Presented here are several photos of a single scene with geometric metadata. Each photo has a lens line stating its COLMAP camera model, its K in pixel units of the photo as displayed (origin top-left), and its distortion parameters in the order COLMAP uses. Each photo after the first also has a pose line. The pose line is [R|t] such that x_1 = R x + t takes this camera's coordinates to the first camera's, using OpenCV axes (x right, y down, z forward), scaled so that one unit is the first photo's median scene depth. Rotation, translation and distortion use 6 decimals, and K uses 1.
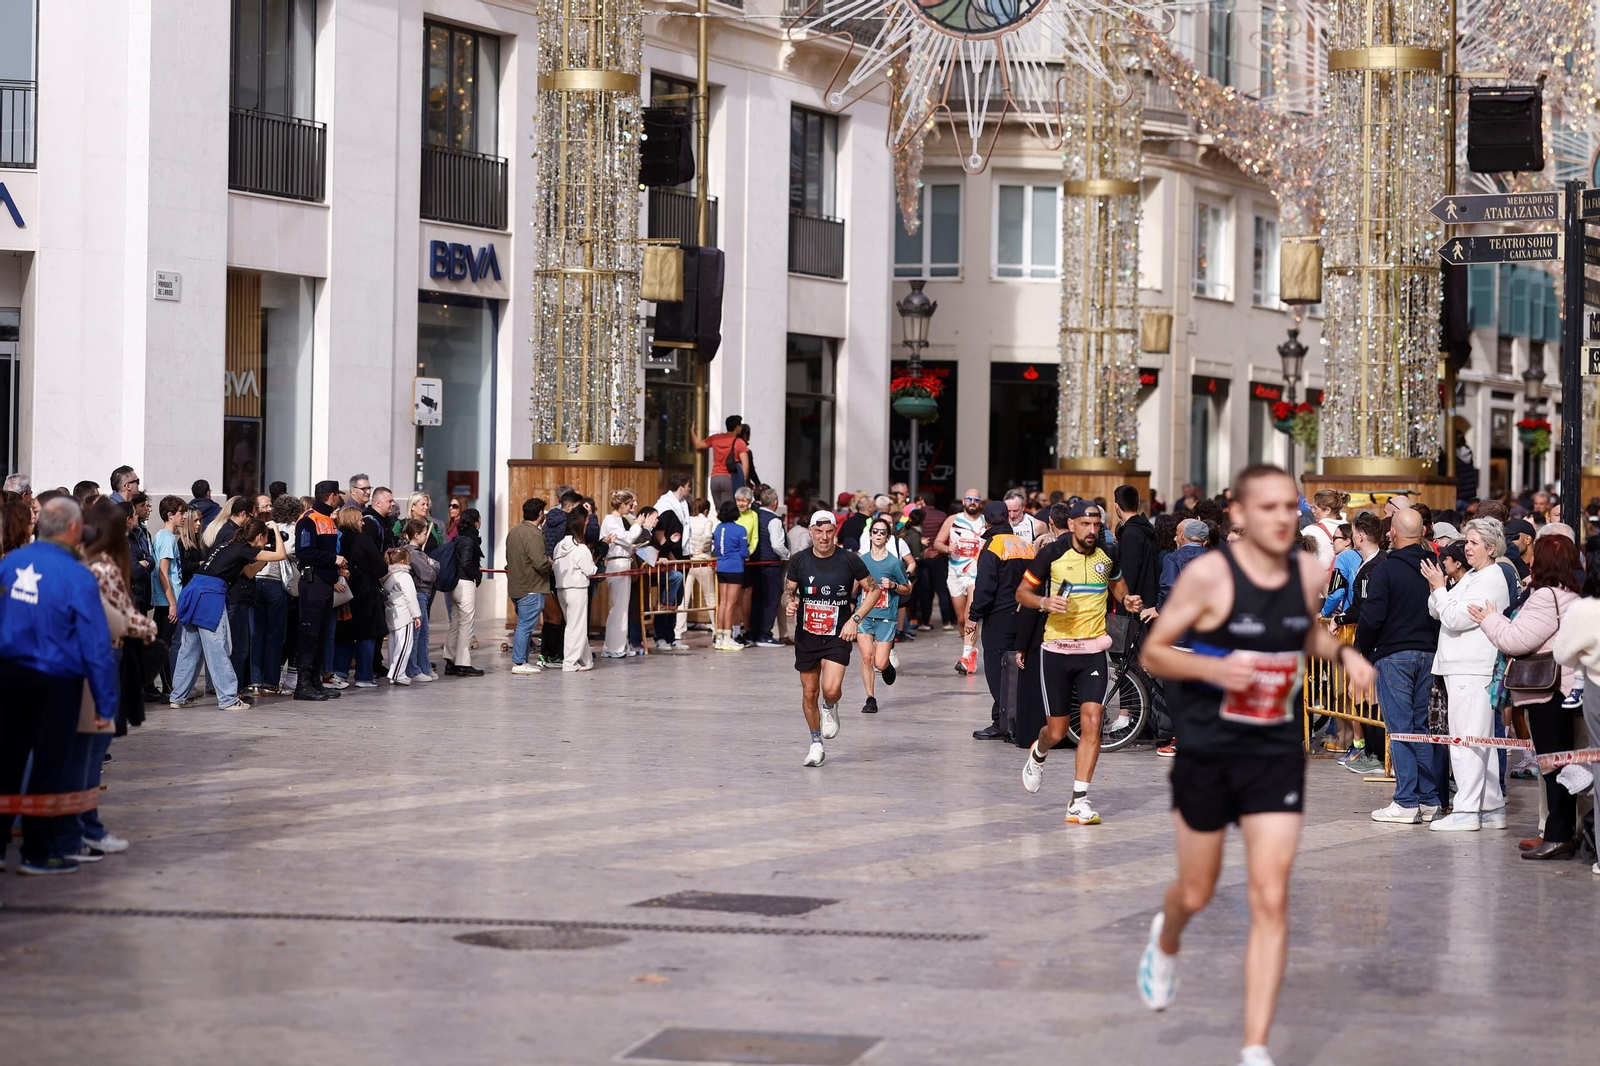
lens RADIAL K [[3873.3, 0, 799.1], [0, 3873.3, 526.3], [0, 0, 1]] dist [0.091486, -0.444388]
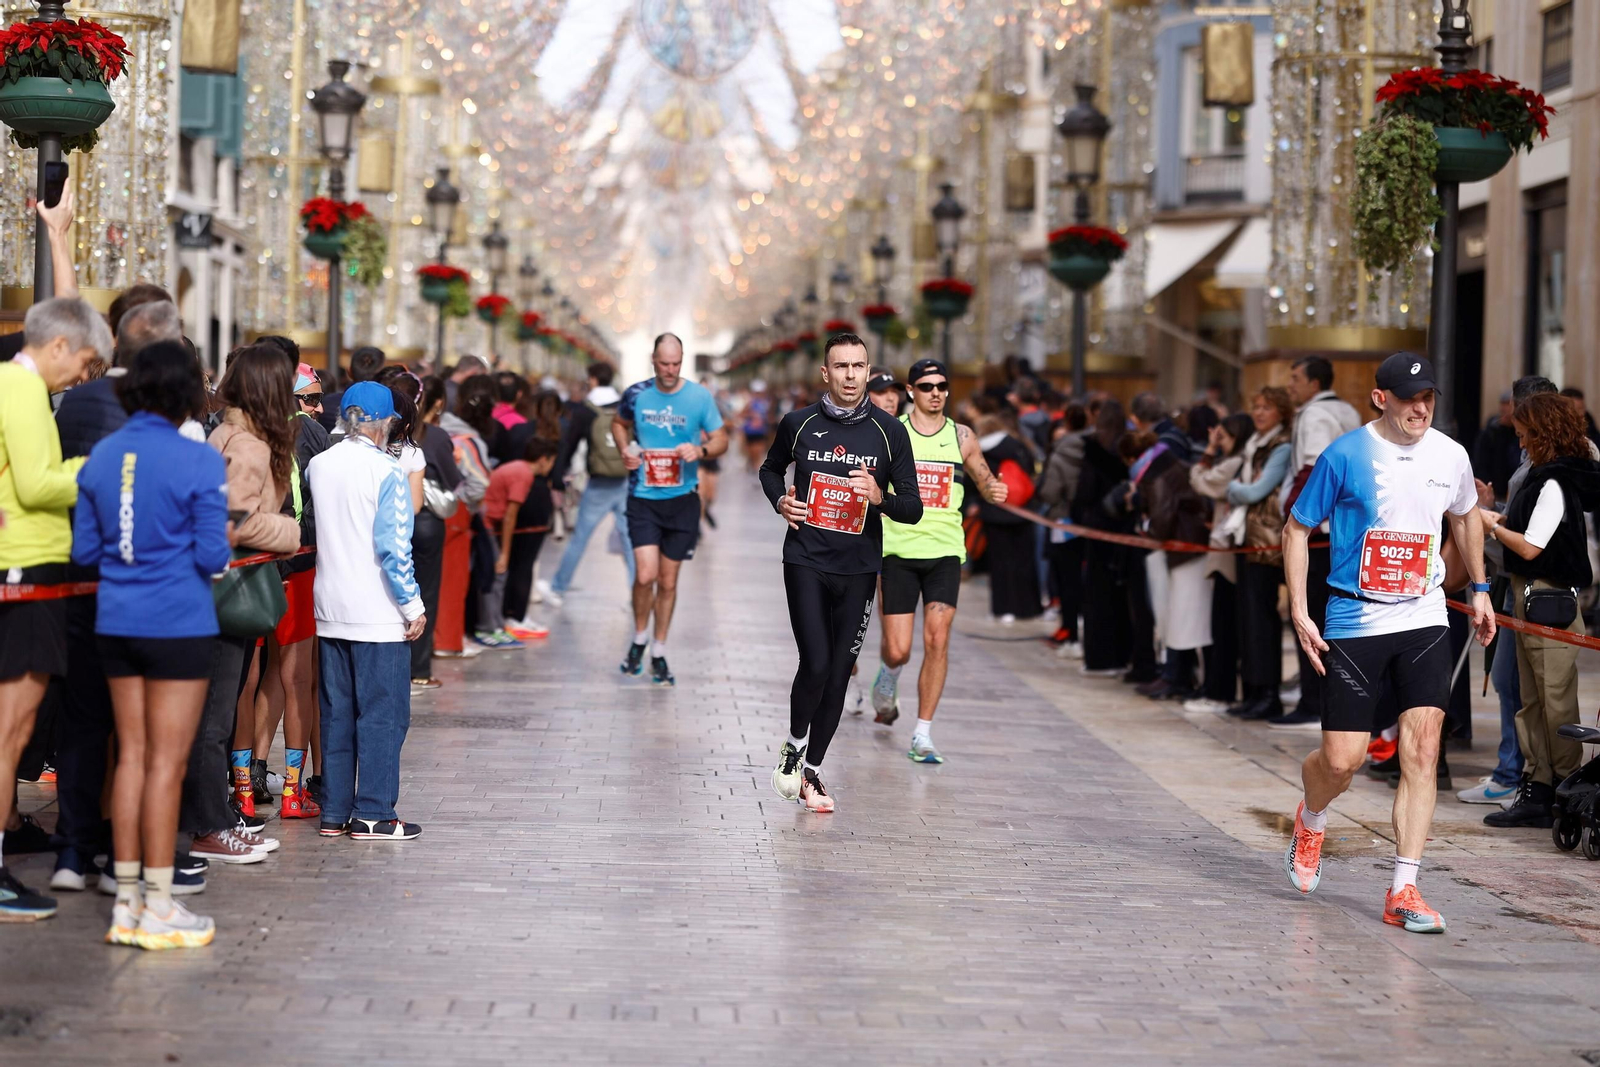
lens RADIAL K [[3852.0, 0, 799.9], [0, 3852.0, 533.3], [0, 0, 1]] dist [0.080162, 0.081702]
pose [[0.890035, -0.007117, 0.455837, -0.078051], [-0.005431, 0.999642, 0.026211, -0.000678], [-0.455861, -0.025804, 0.889677, 0.683869]]
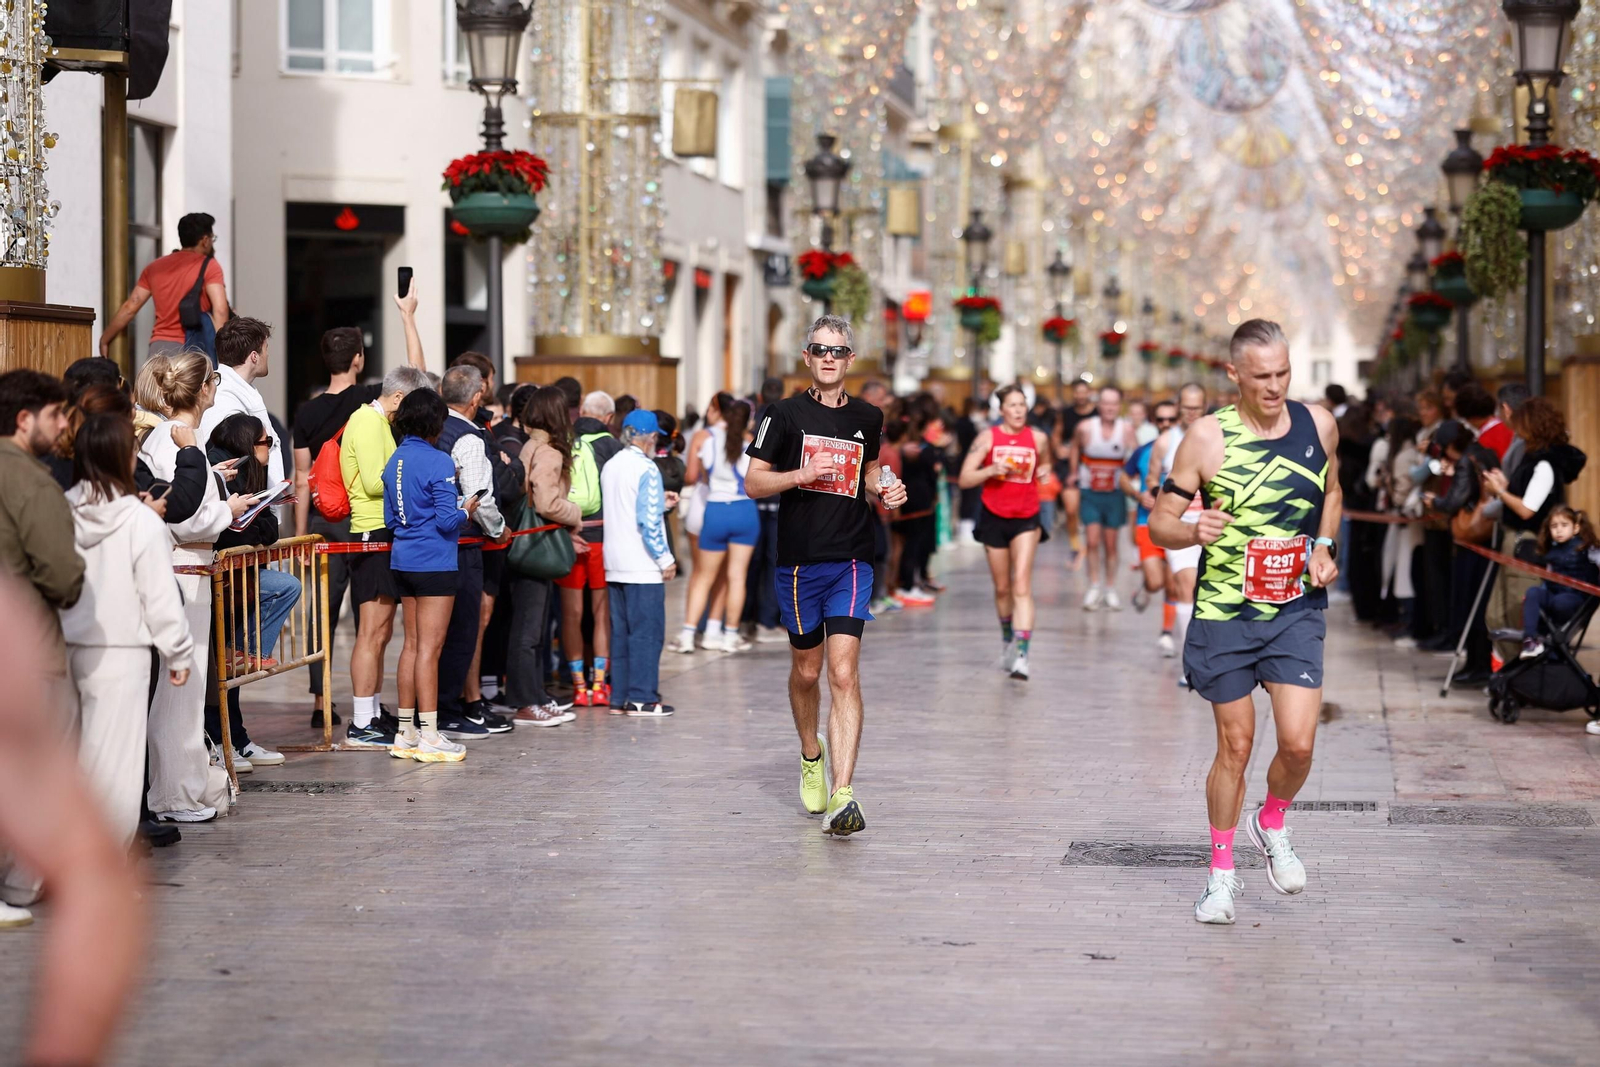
lens RADIAL K [[3868.2, 0, 800.2], [0, 3868.2, 530.1], [0, 0, 1]] dist [0.085326, -0.585150]
pose [[0.957052, -0.025387, 0.288803, -0.082536], [0.020273, 0.999581, 0.020683, 0.000540], [-0.289207, -0.013940, 0.957165, 0.541852]]
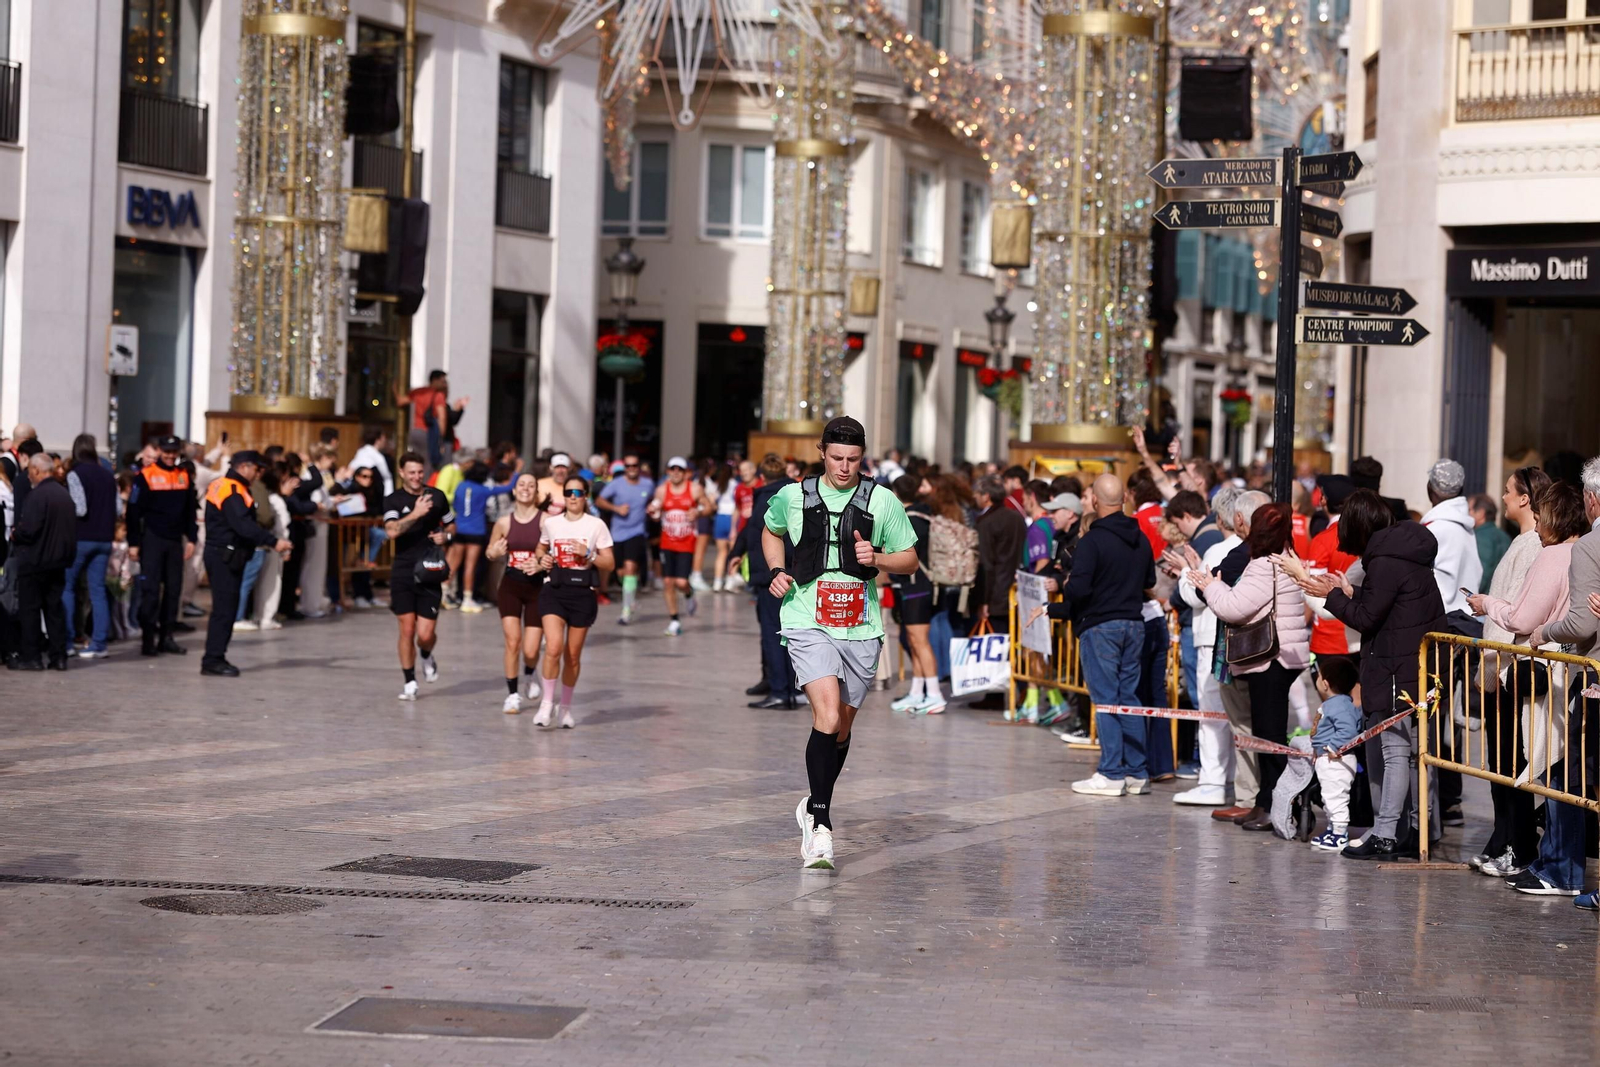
lens RADIAL K [[3885.7, 0, 801.1], [0, 3885.7, 529.1], [0, 0, 1]] dist [0.072930, -0.469620]
pose [[0.996871, 0.015532, 0.077510, -0.000591], [-0.016349, 0.999817, 0.009913, 0.000403], [-0.077342, -0.011149, 0.996942, 0.007823]]
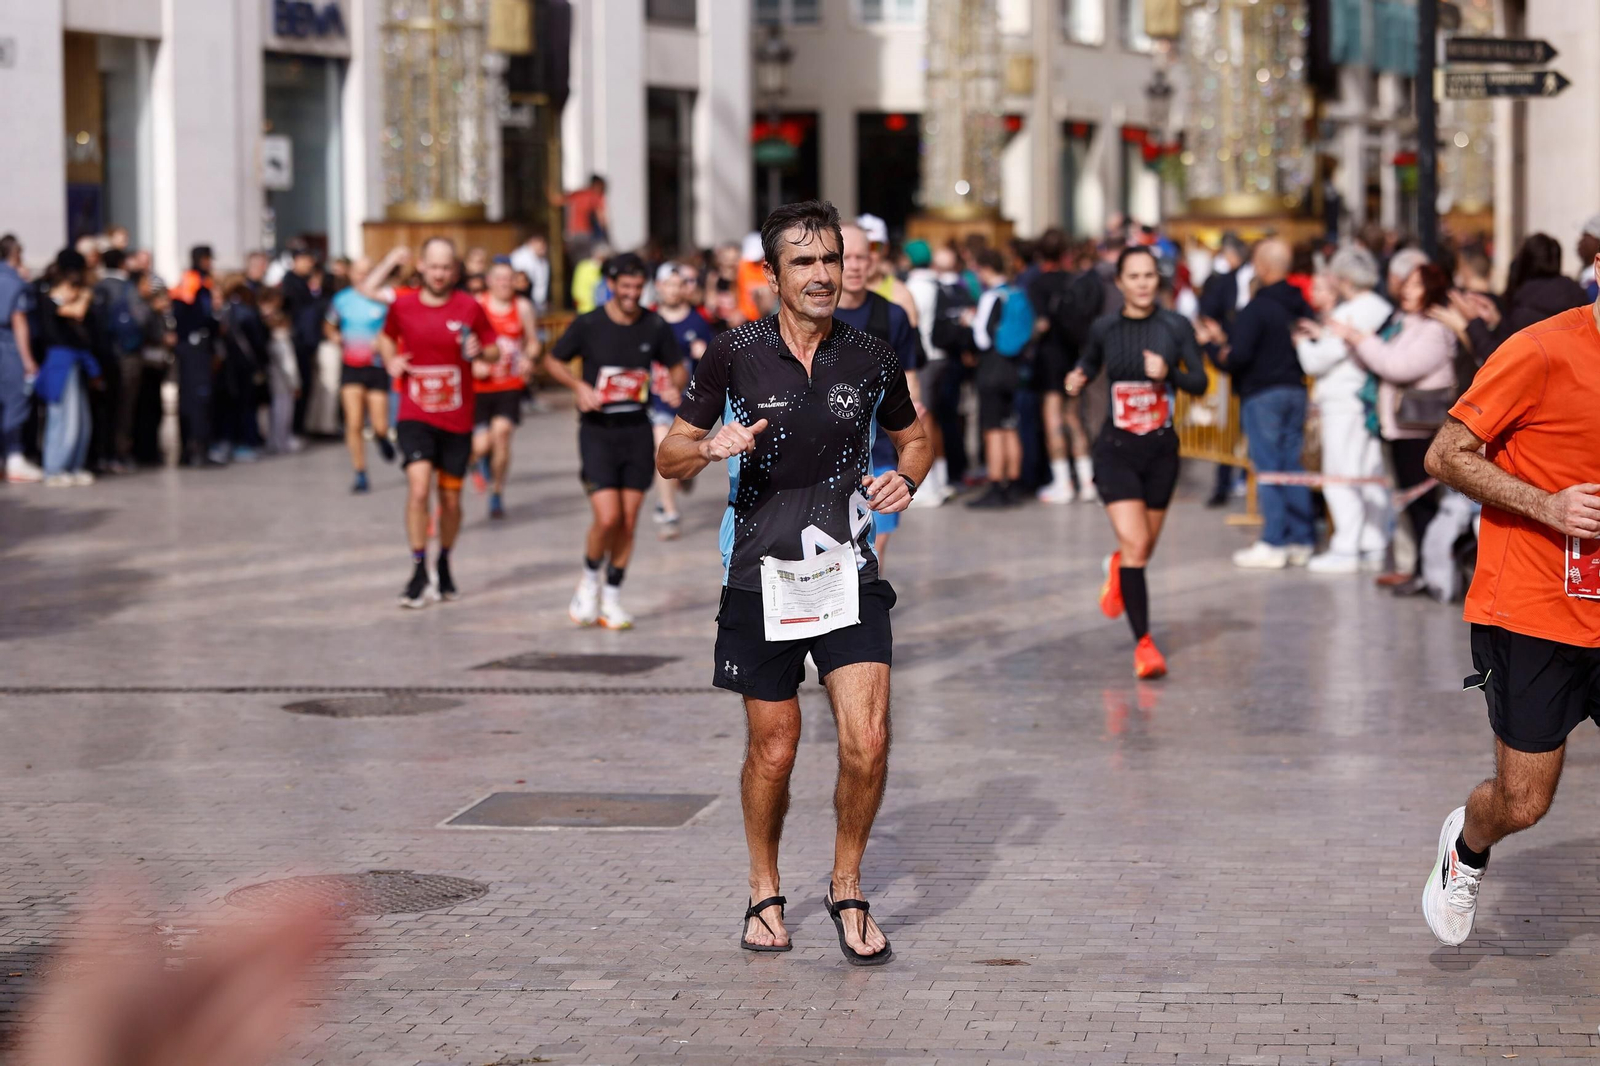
lens RADIAL K [[3904.7, 0, 802.8], [0, 3904.7, 532.7], [0, 0, 1]] dist [0.057465, -0.560001]
pose [[0.999135, -0.027981, 0.030769, 0.004201], [0.025976, 0.997629, 0.063736, 0.001346], [-0.032480, -0.062882, 0.997492, 0.008530]]
